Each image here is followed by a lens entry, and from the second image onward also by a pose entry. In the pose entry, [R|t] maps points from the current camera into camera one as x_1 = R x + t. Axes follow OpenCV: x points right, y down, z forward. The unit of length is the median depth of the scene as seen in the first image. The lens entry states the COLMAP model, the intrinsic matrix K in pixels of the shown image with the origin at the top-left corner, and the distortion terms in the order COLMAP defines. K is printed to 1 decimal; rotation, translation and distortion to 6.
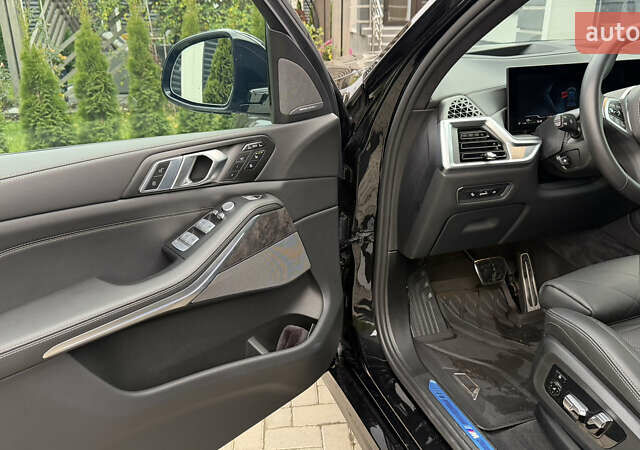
lens RADIAL K [[607.2, 0, 292.1], [0, 607.2, 235.6], [0, 0, 1]] dist [0.110642, -0.182747]
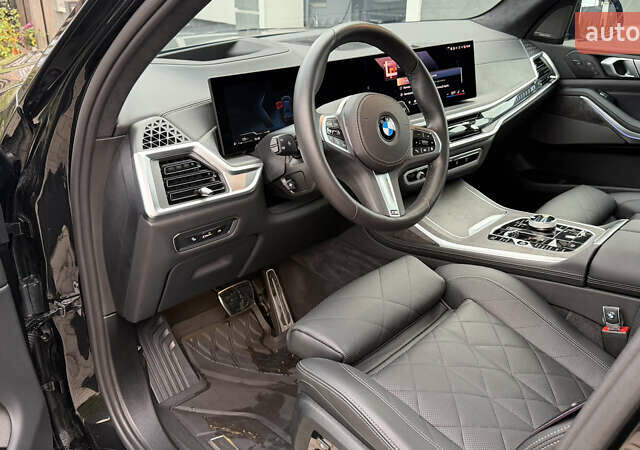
lens RADIAL K [[561.0, 0, 320.0], [0, 561.0, 225.0], [0, 0, 1]] dist [0.158373, -0.282805]
pose [[0.898362, -0.167585, 0.406031, 0.145771], [0.146486, 0.985746, 0.082750, -0.122604], [-0.414111, -0.014862, 0.910105, 0.256115]]
